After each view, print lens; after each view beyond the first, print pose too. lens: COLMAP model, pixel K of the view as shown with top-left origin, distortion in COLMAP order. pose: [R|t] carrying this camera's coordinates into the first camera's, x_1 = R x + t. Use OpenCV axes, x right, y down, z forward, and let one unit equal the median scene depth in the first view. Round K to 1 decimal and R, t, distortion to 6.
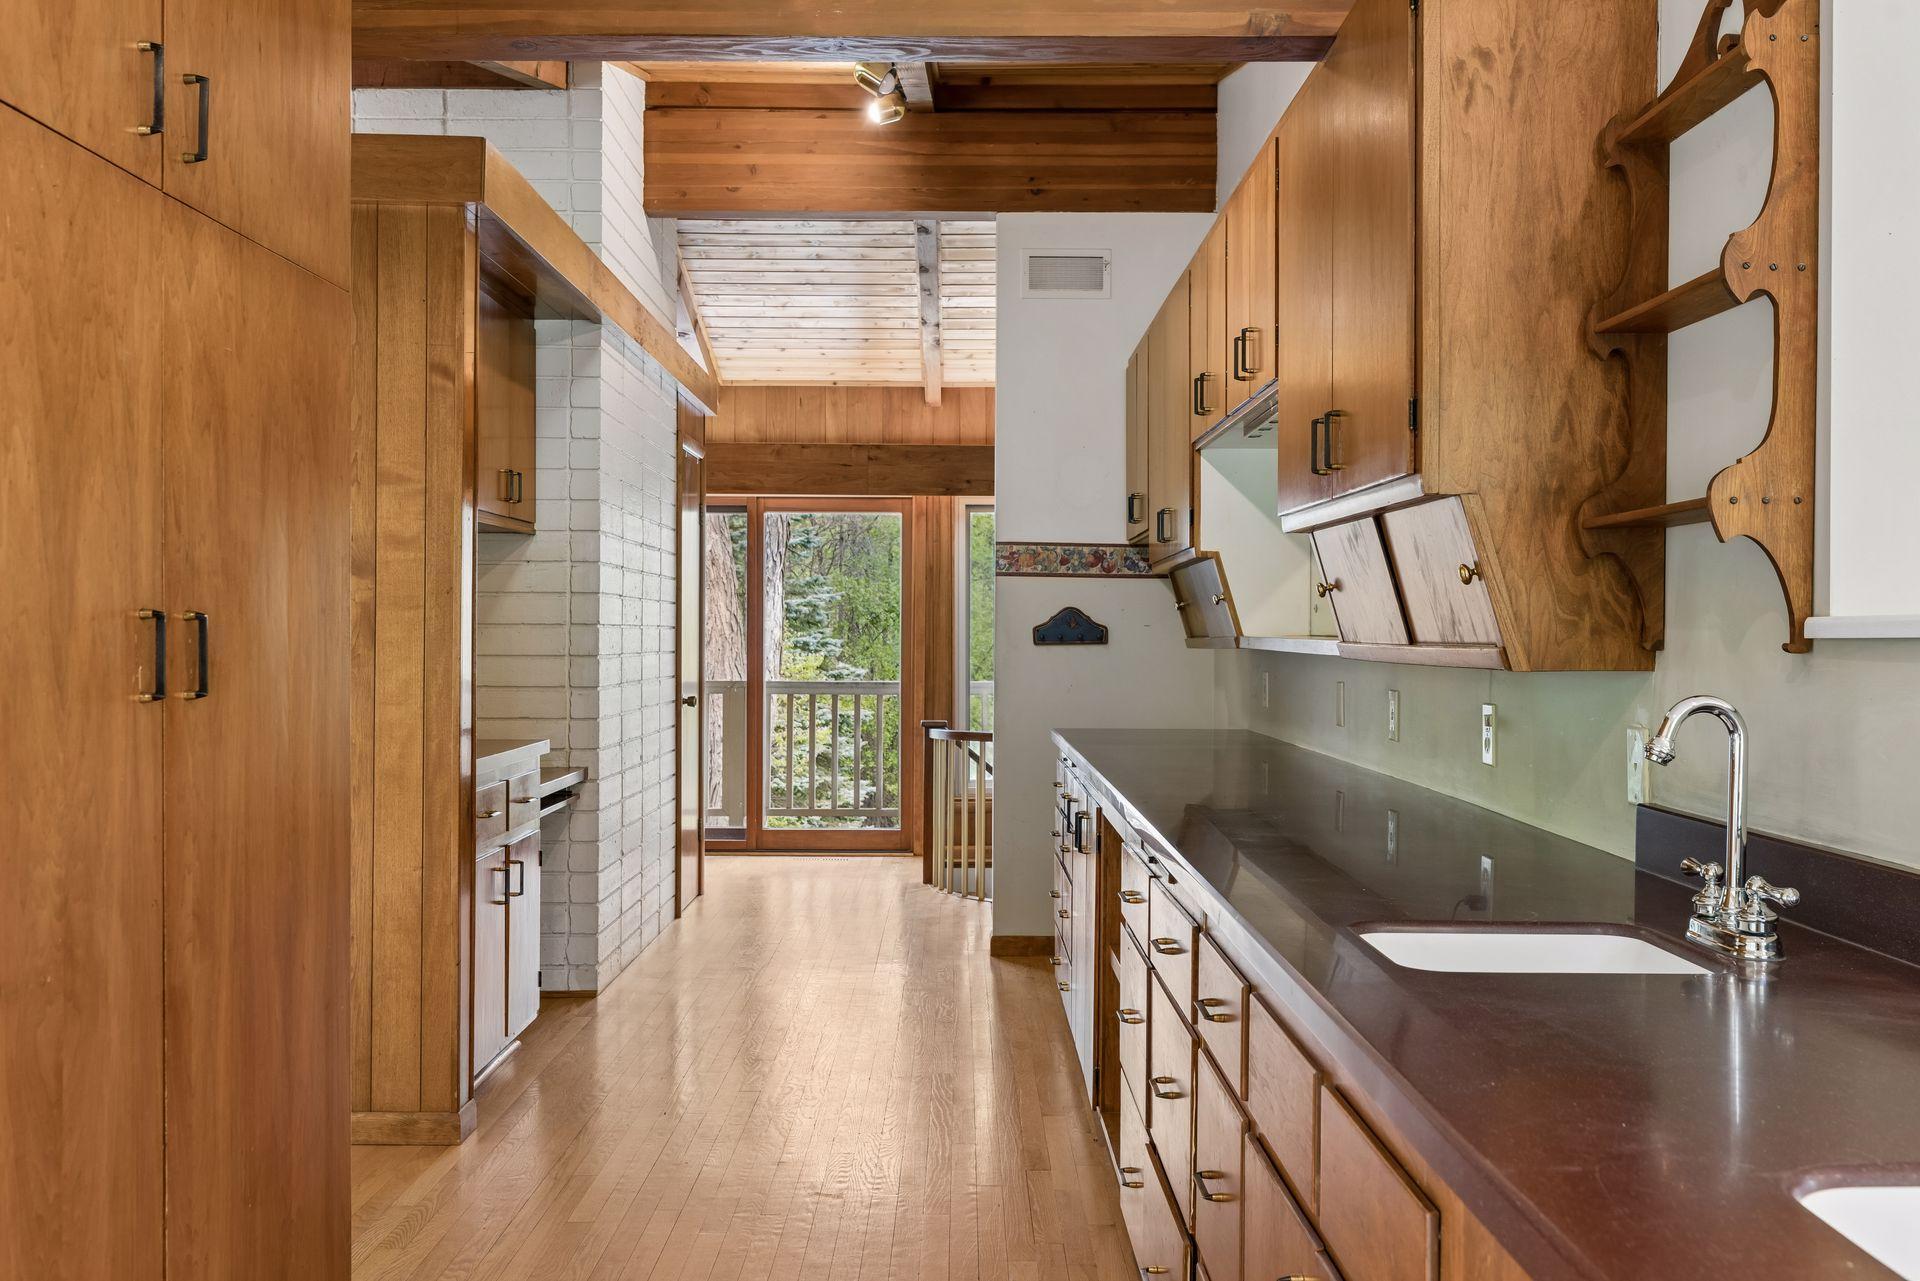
lens RADIAL K [[1739.4, 0, 964.6], [0, 1739.4, 636.2], [0, 0, 1]] dist [0.013825, 0.006925]
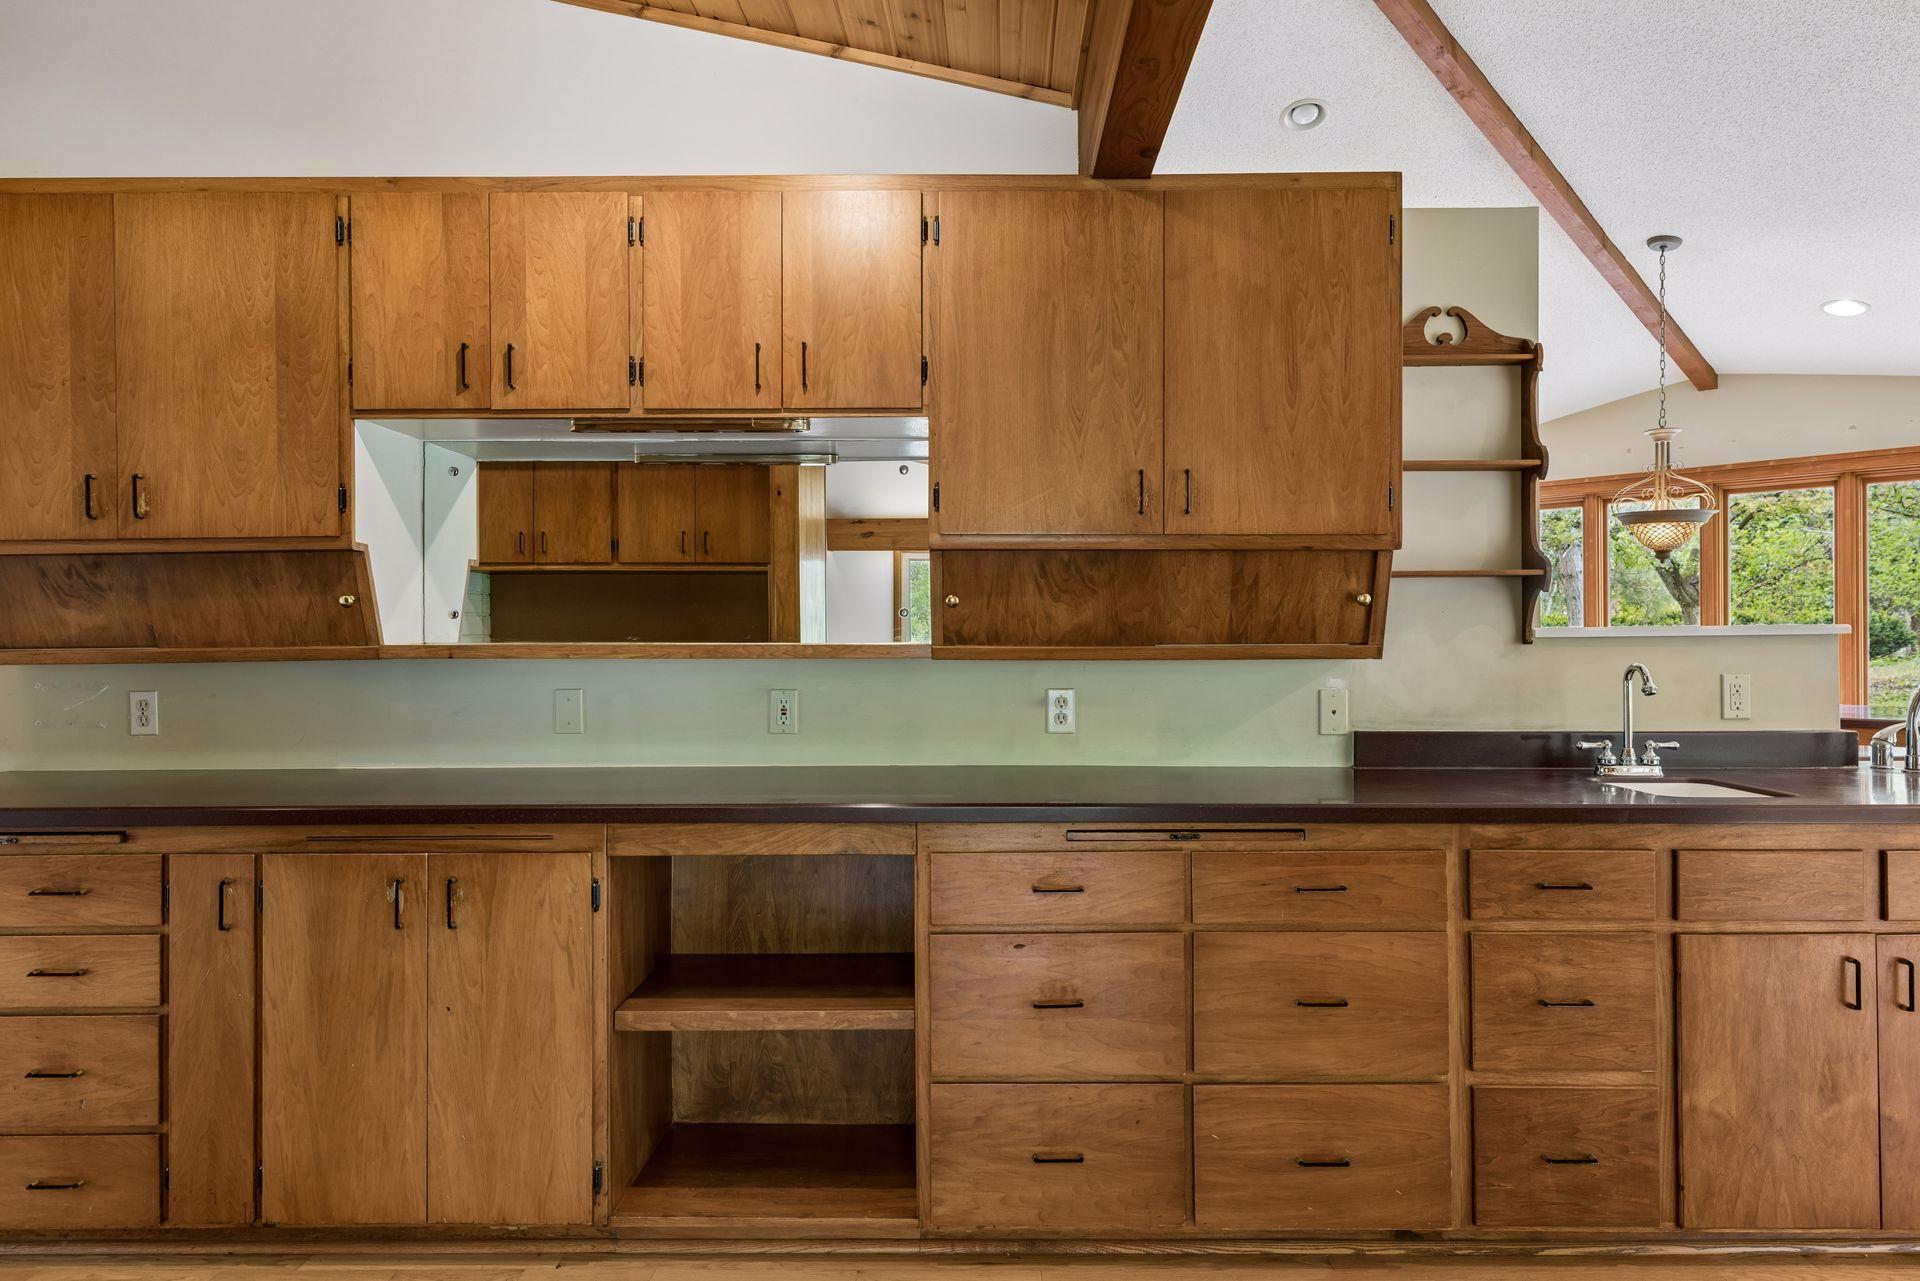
lens RADIAL K [[1110.4, 0, 960.0], [0, 1110.4, 640.5], [0, 0, 1]] dist [0.005816, 0.000231]
pose [[0.019832, -0.008692, 0.999766, -0.756412], [0.008313, 0.999929, 0.008529, -0.010275], [-0.999769, 0.008142, 0.019903, 1.379120]]
